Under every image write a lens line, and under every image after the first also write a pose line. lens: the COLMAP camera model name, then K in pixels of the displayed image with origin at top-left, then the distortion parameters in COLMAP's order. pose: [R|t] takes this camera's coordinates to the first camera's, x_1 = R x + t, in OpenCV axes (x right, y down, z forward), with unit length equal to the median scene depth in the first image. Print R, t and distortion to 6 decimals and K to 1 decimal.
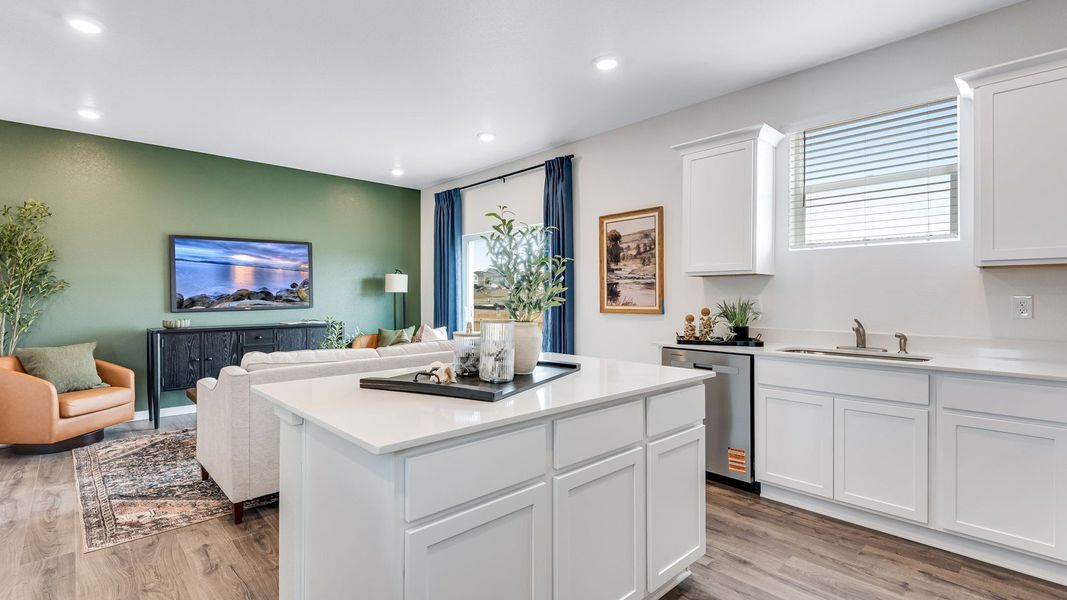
lens RADIAL K [[481.1, 0, 527.6], [0, 481.1, 299.2], [0, 0, 1]] dist [0.015208, -0.010495]
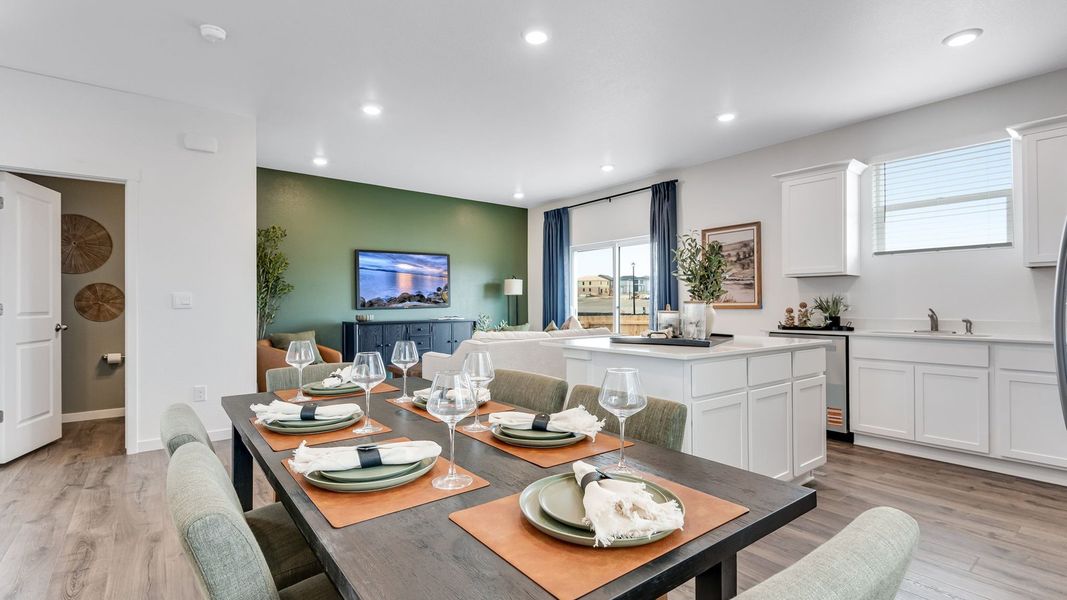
lens RADIAL K [[483.4, 0, 521.9], [0, 483.4, 302.1], [0, 0, 1]] dist [-0.003879, -0.001376]
pose [[0.995847, -0.002005, -0.091020, -0.210656], [0.000905, 0.999926, -0.012124, 0.027585], [0.091038, 0.011991, 0.995775, -0.277366]]
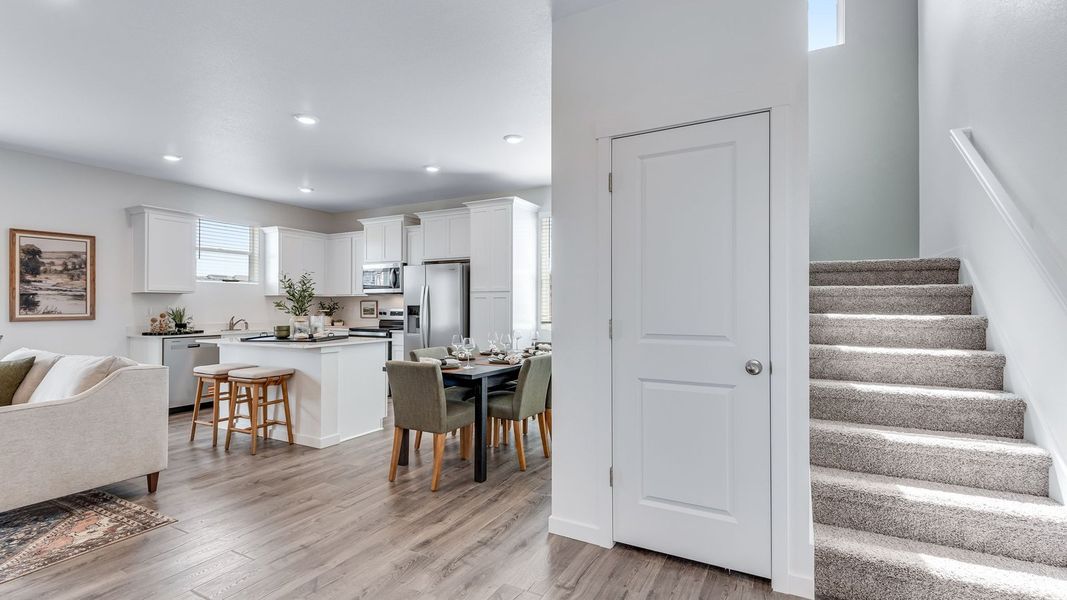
lens RADIAL K [[481.1, 0, 527.6], [0, 481.1, 299.2], [0, 0, 1]] dist [0.015208, -0.010495]
pose [[-0.317822, 0.012159, 0.948073, -1.288391], [0.003834, 0.999926, -0.011539, -0.004265], [-0.948143, -0.000033, -0.317845, 0.304416]]
